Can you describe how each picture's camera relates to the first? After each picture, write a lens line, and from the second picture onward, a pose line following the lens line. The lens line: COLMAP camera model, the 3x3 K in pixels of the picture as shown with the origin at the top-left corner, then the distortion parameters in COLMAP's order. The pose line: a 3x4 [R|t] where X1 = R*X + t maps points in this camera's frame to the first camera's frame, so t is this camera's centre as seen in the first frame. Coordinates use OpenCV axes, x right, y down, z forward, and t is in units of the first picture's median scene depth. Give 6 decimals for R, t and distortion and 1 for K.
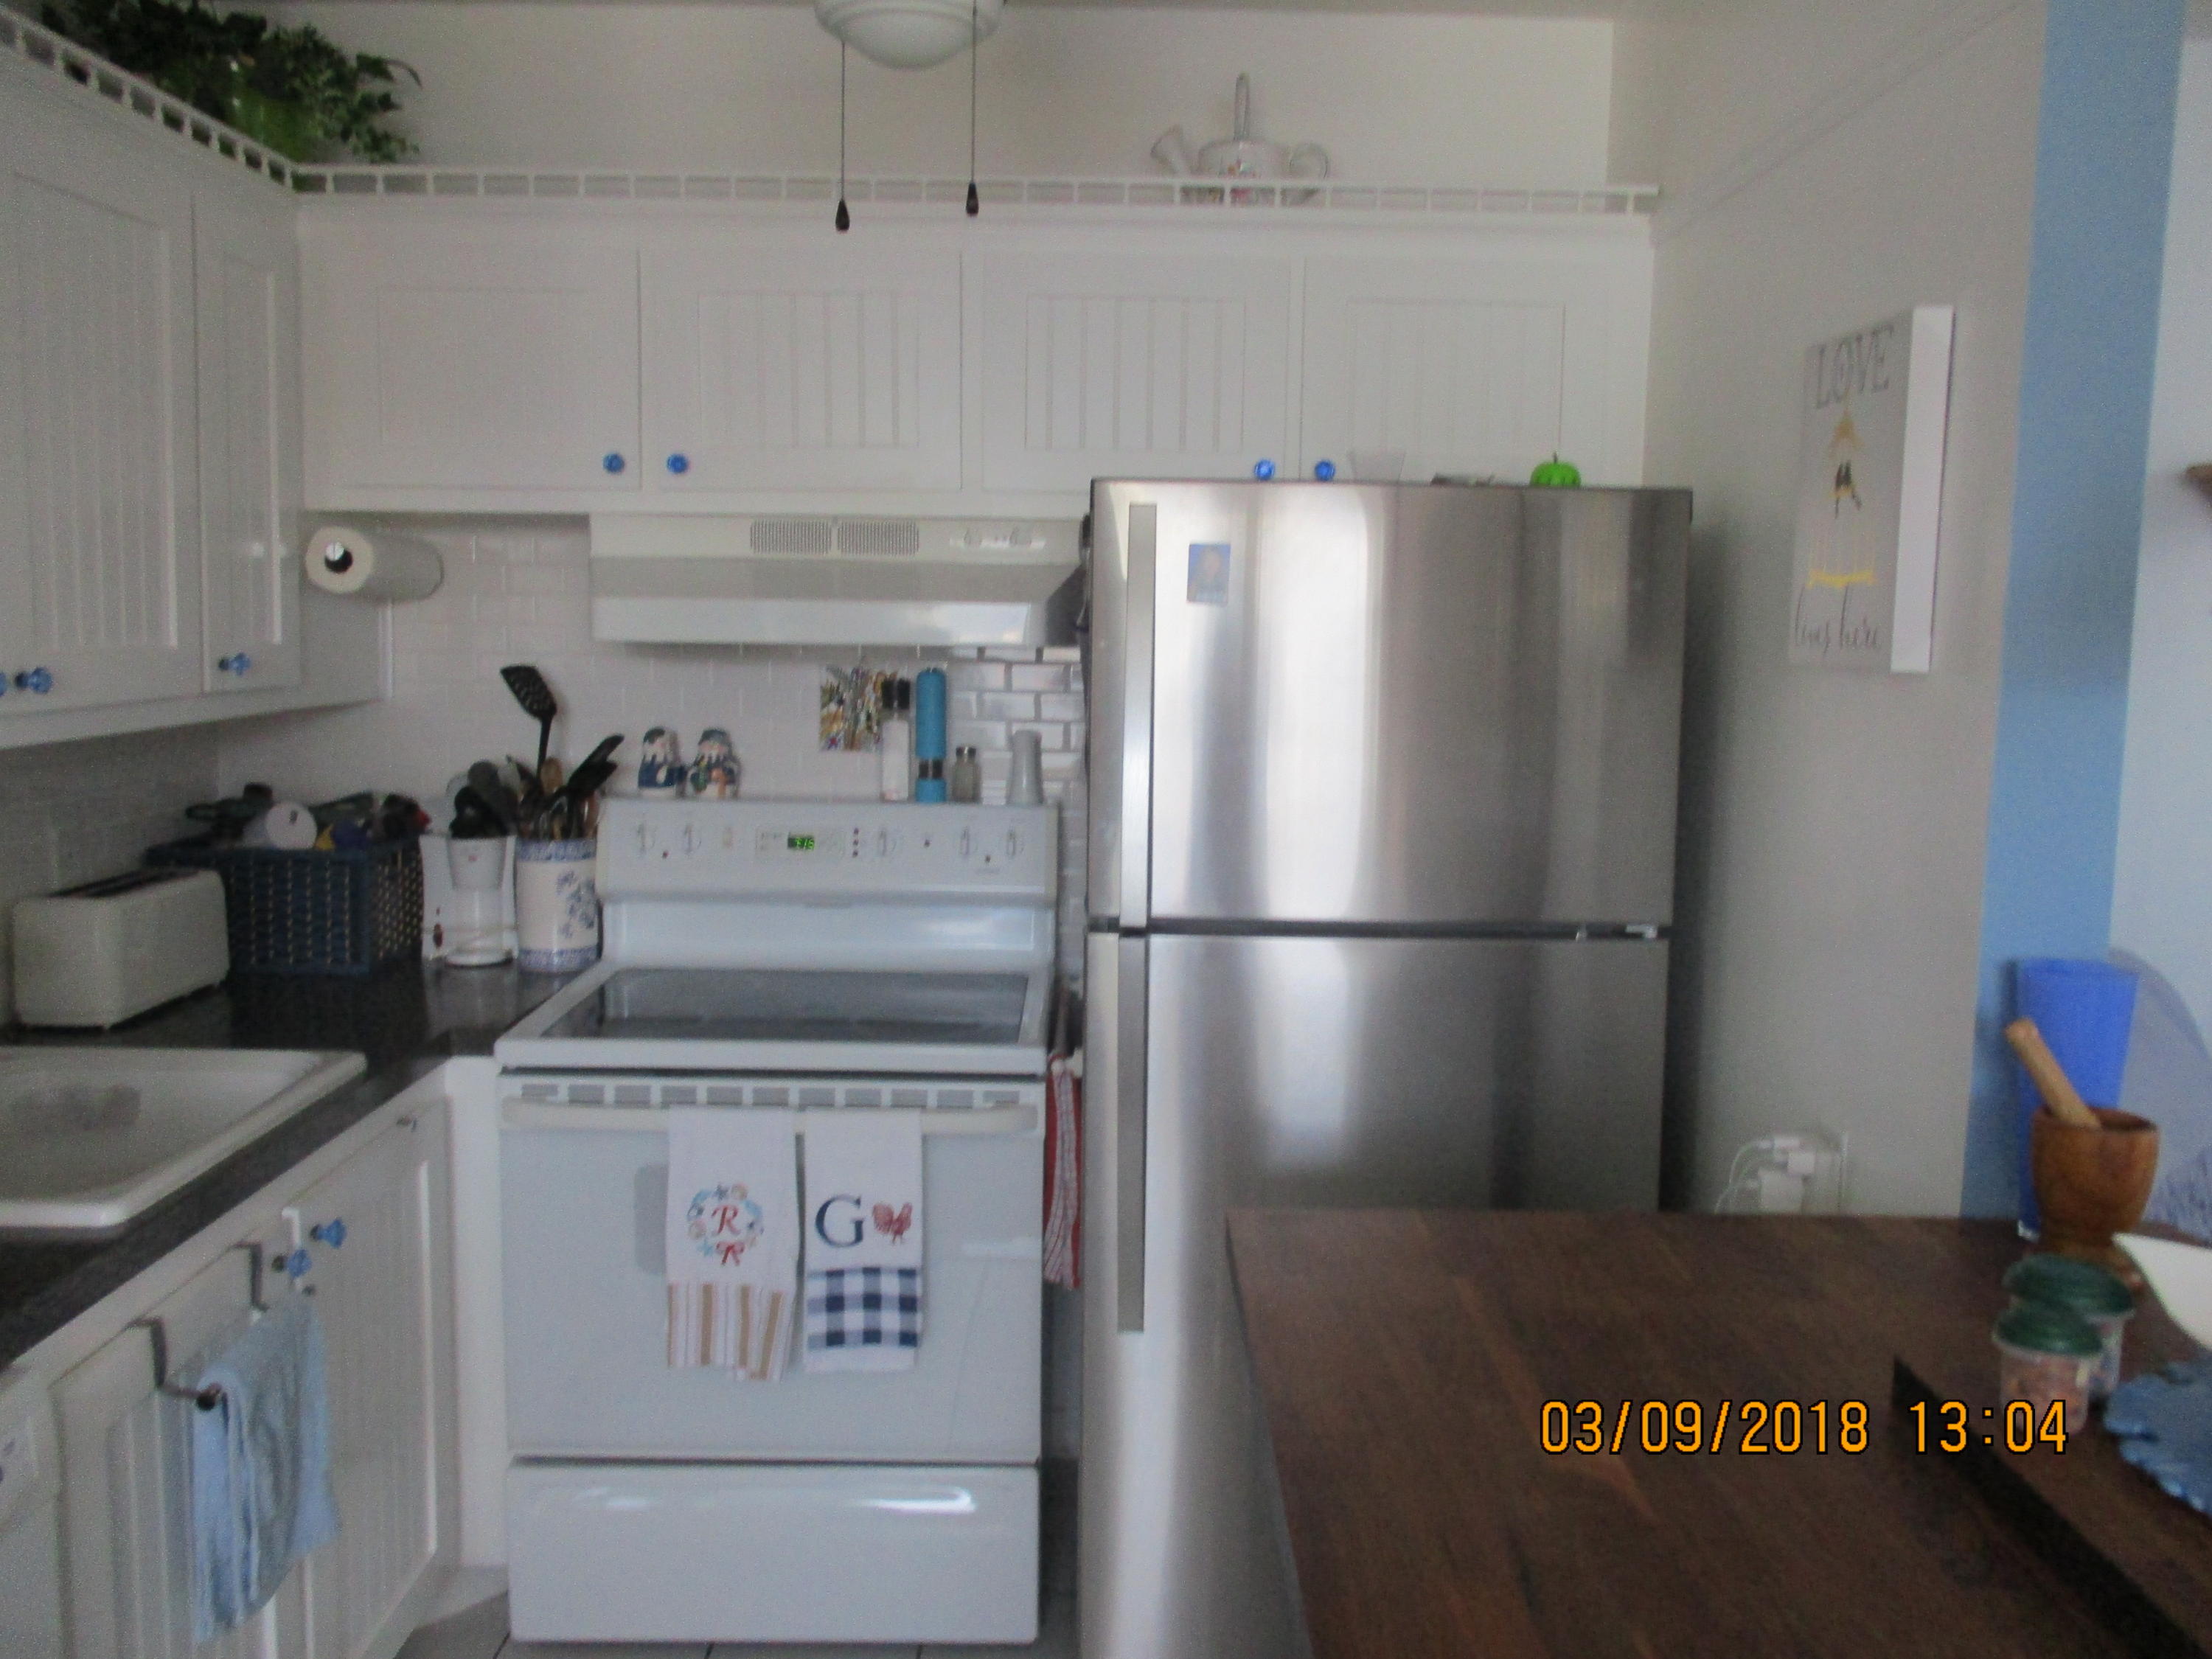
lens RADIAL K [[1926.1, 0, 1101.1], [0, 1926.1, 831.3], [0, 0, 1]] dist [-0.006381, 0.013136]
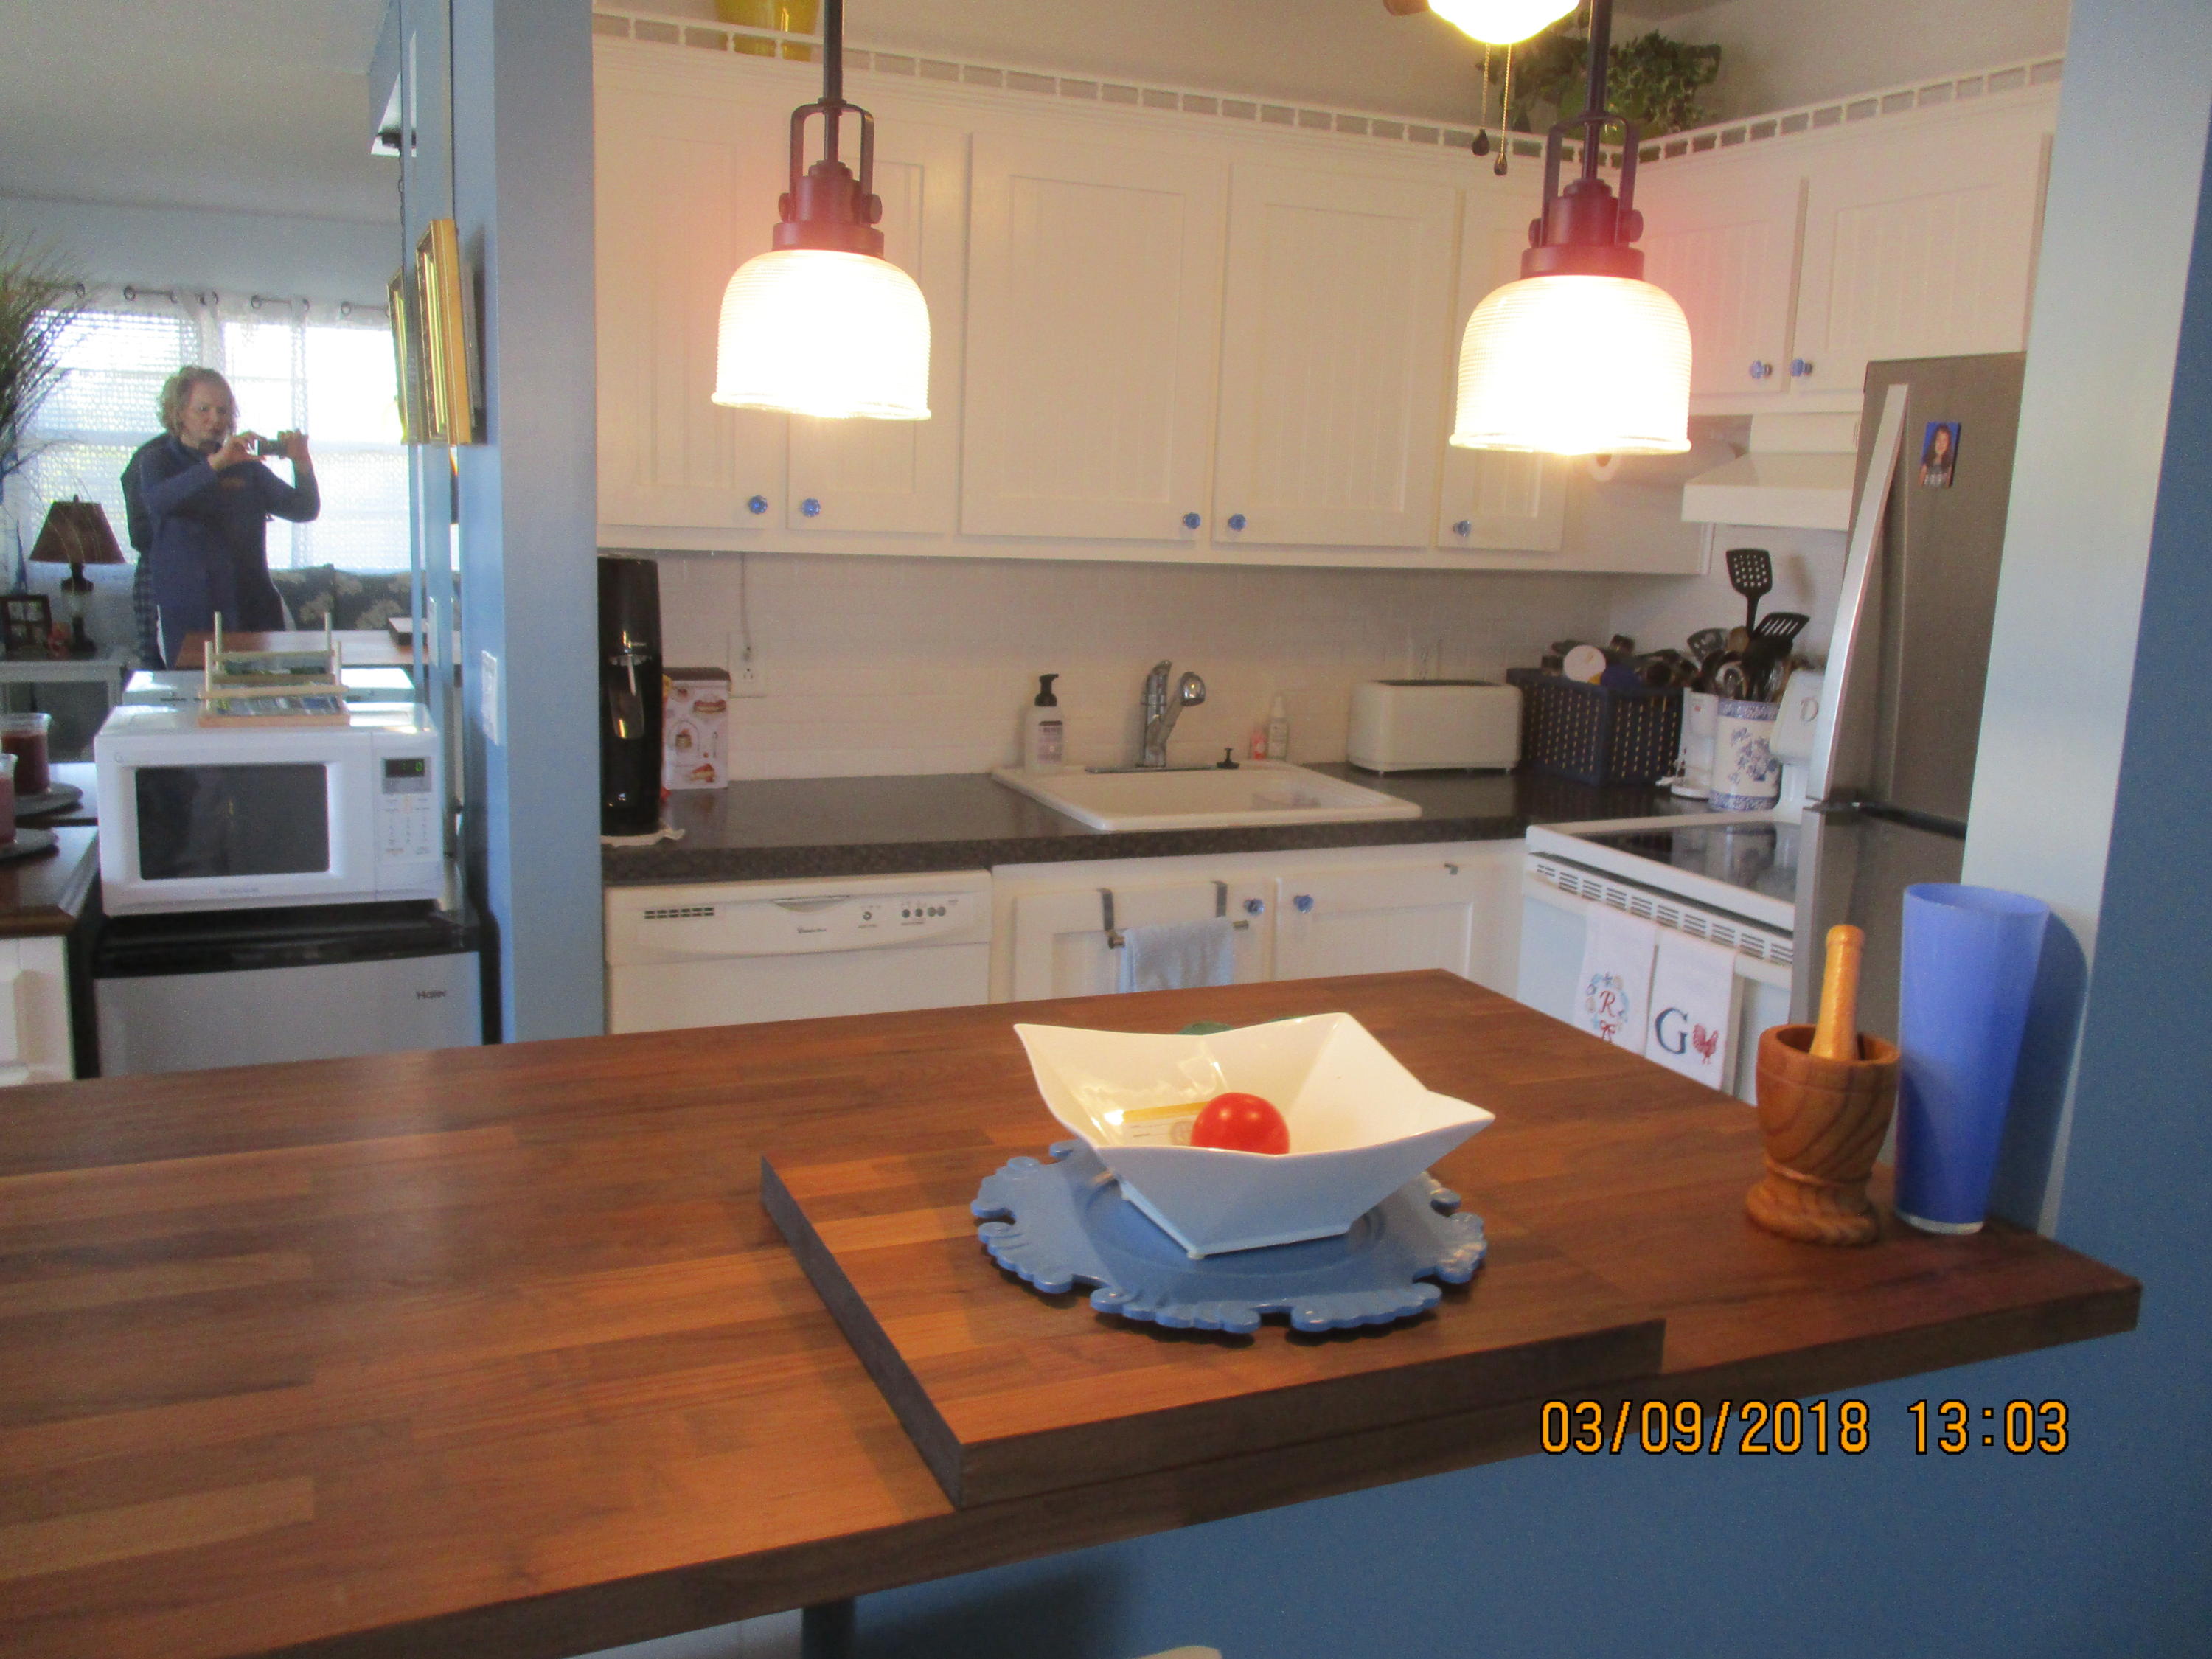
lens RADIAL K [[1864.8, 0, 1106.0], [0, 1864.8, 829.5], [0, 0, 1]] dist [0.003392, 0.001693]
pose [[0.407626, 0.175248, -0.896175, 0.605334], [-0.145868, 0.981305, 0.125548, -0.004444], [0.901423, 0.079547, 0.425568, 0.182917]]
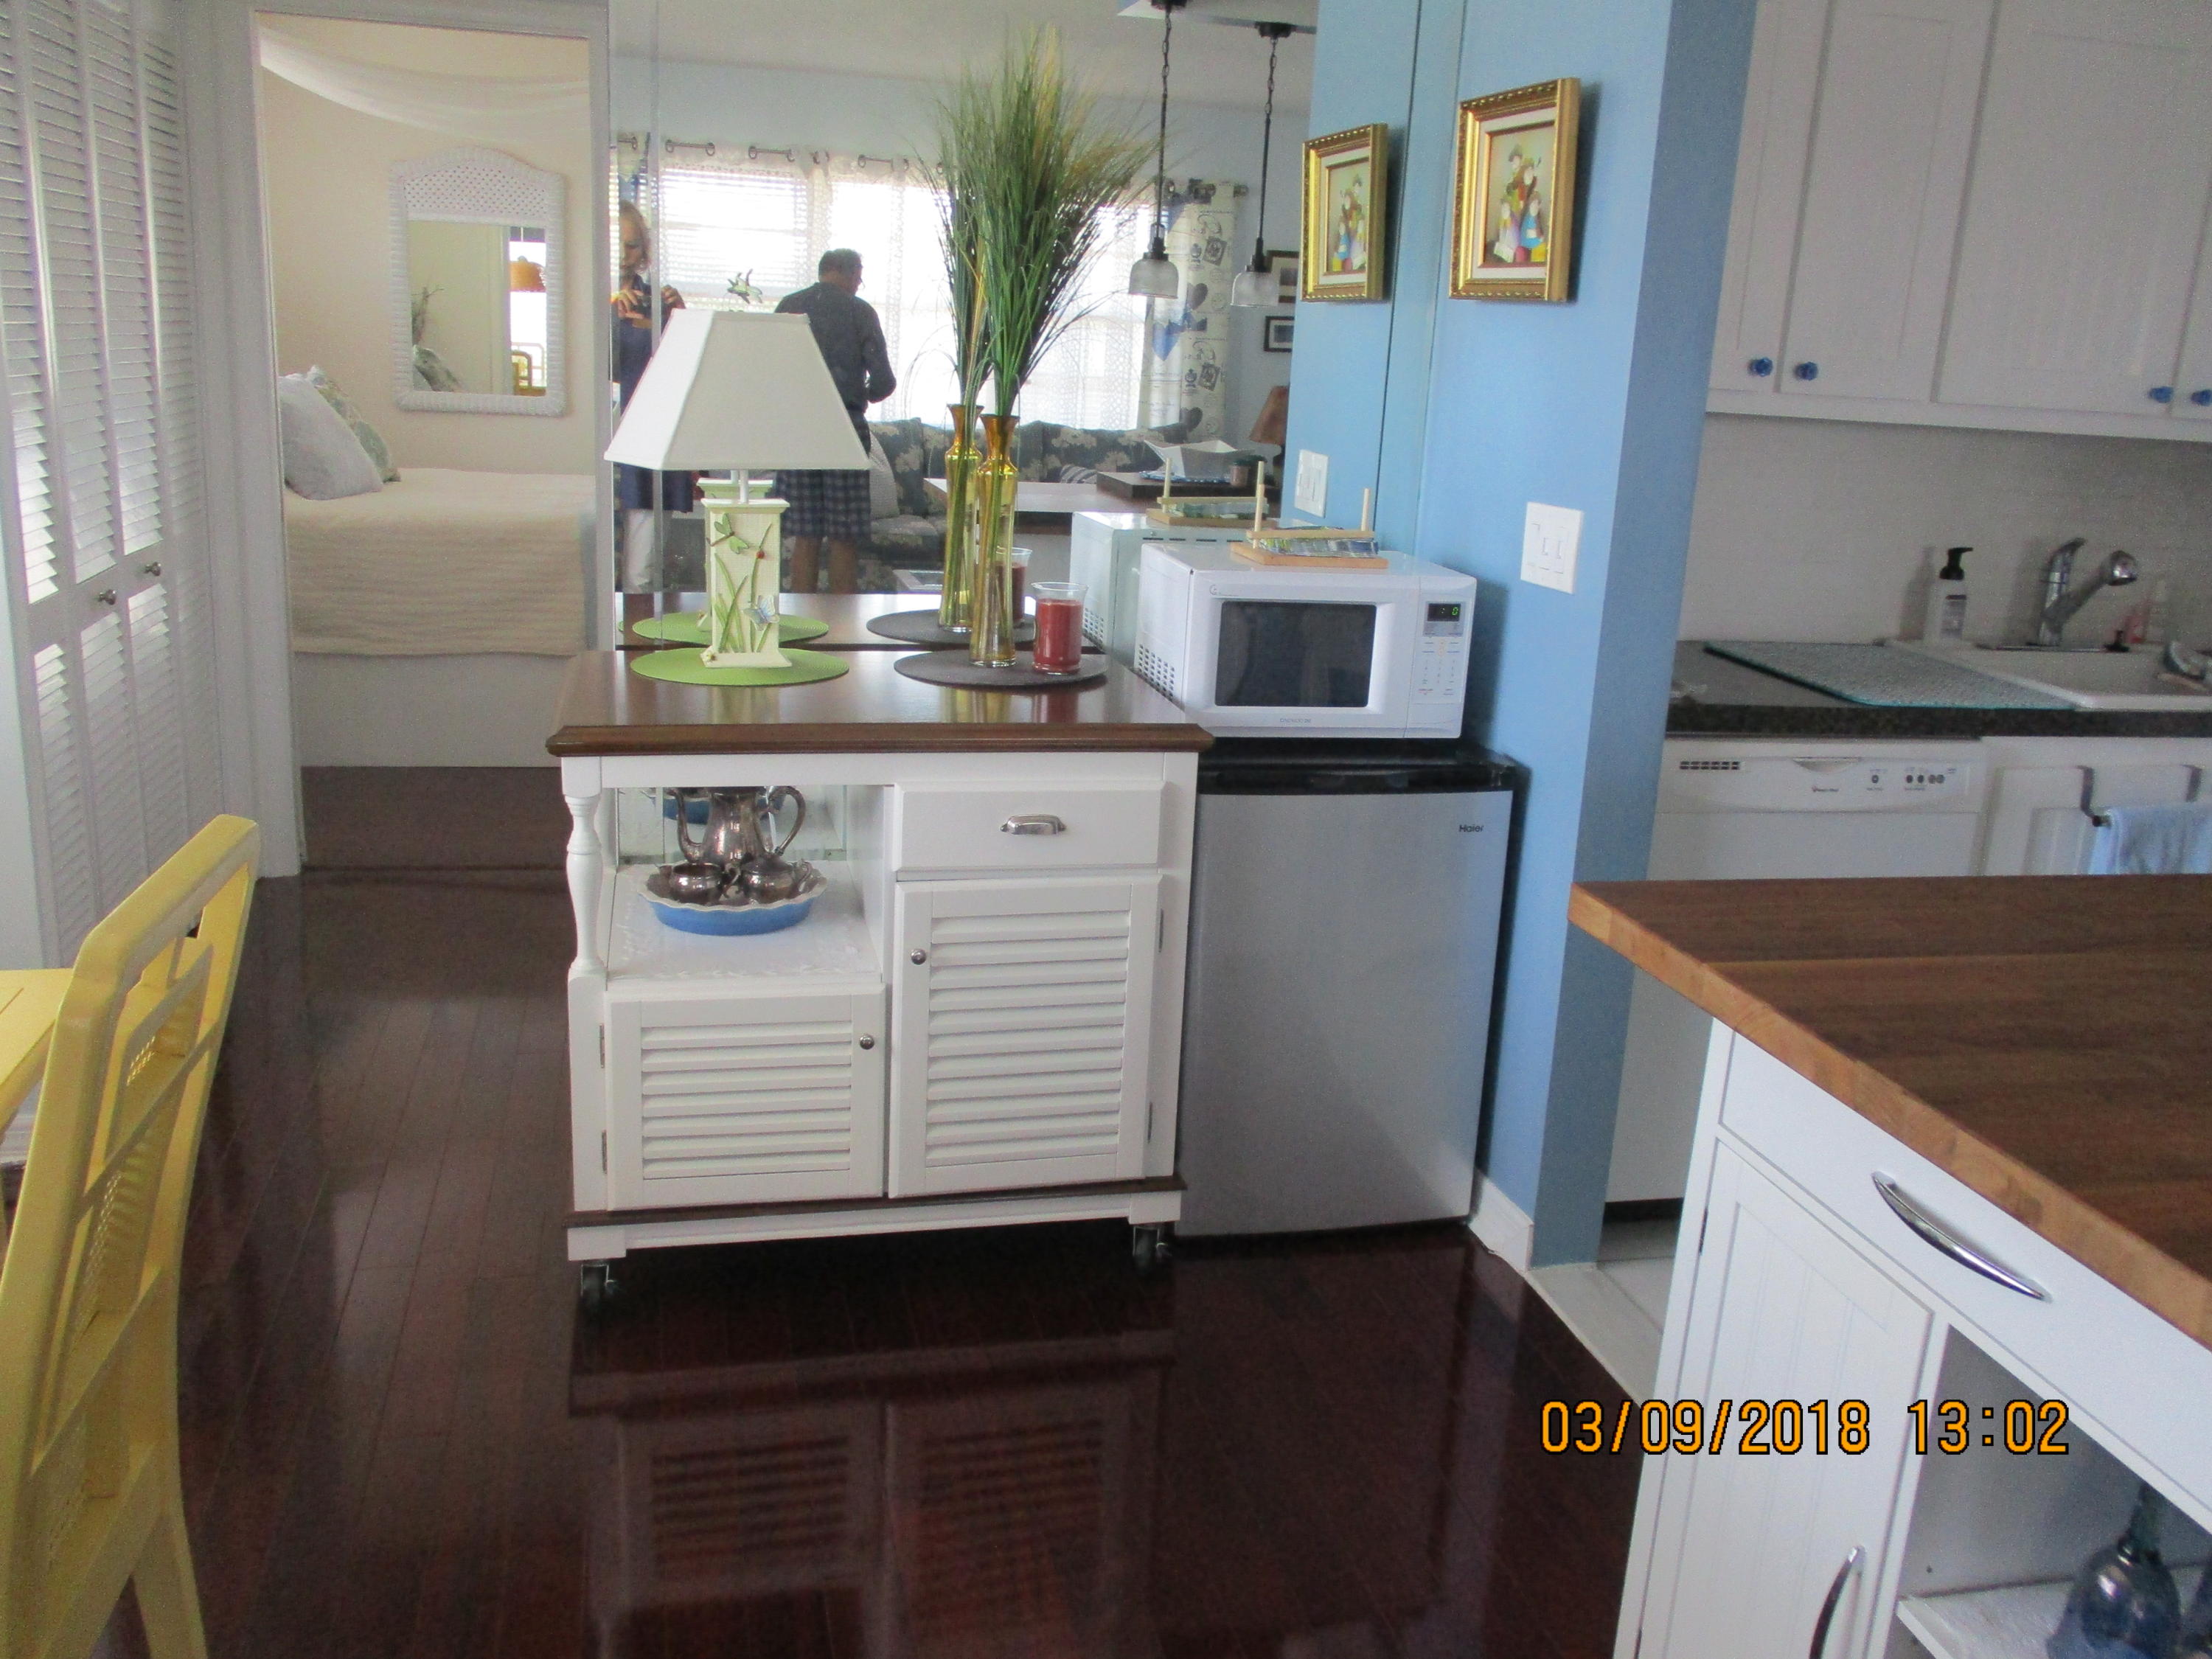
lens RADIAL K [[1884.5, 0, 1118.9], [0, 1884.5, 814.4], [0, 0, 1]] dist [-0.013143, 0.013515]
pose [[0.242939, 0.246039, -0.938321, 0.531490], [-0.173667, 0.962703, 0.207468, 0.060669], [0.954369, 0.112553, 0.276607, -0.162365]]
